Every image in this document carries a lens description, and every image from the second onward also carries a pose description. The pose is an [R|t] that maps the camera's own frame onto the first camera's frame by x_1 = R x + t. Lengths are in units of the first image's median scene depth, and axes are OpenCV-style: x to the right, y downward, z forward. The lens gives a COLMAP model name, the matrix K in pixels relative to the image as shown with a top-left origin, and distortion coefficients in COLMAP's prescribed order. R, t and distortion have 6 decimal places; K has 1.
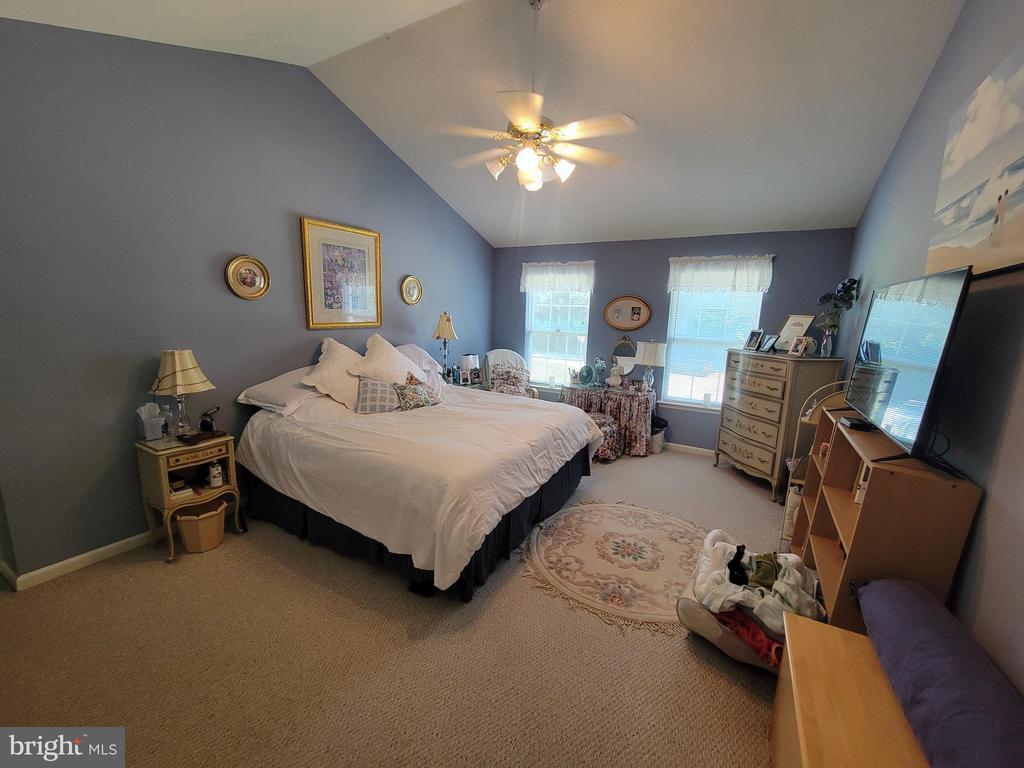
lens RADIAL K [[418.3, 0, 505.9], [0, 418.3, 383.7], [0, 0, 1]] dist [-0.001442, -0.000214]
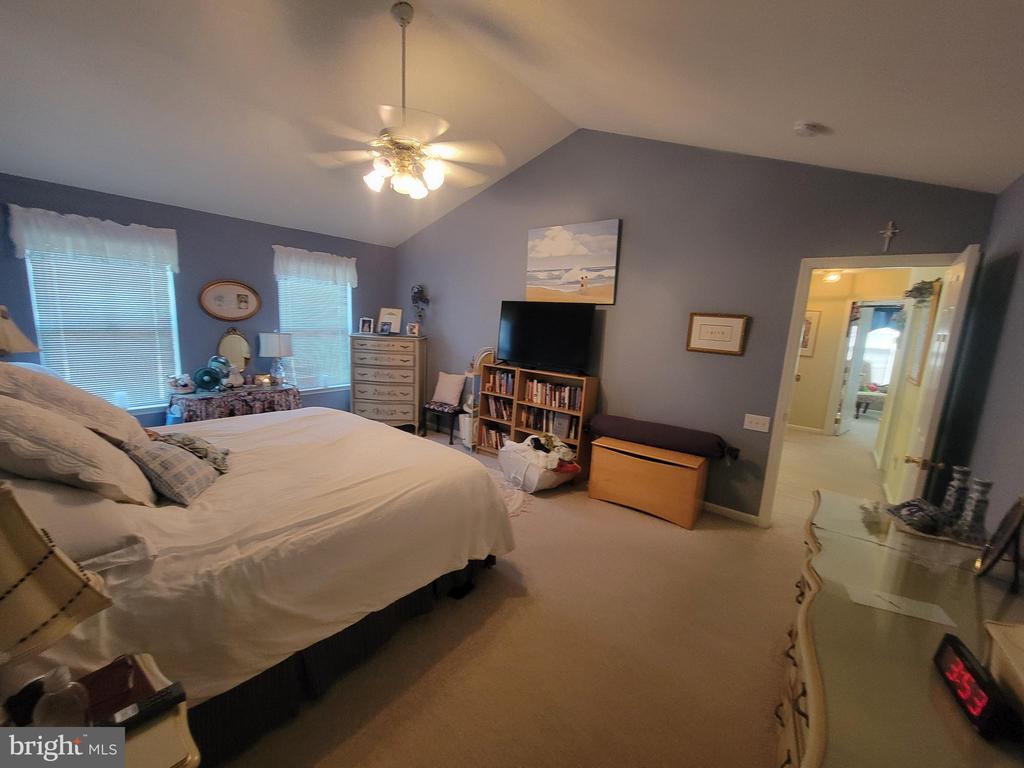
lens RADIAL K [[418.3, 0, 505.9], [0, 418.3, 383.7], [0, 0, 1]] dist [-0.001442, -0.000214]
pose [[0.139416, -0.182726, 0.973229, -0.697167], [0.117565, 0.978930, 0.166955, -0.106753], [-0.983230, 0.091141, 0.157961, 0.435350]]
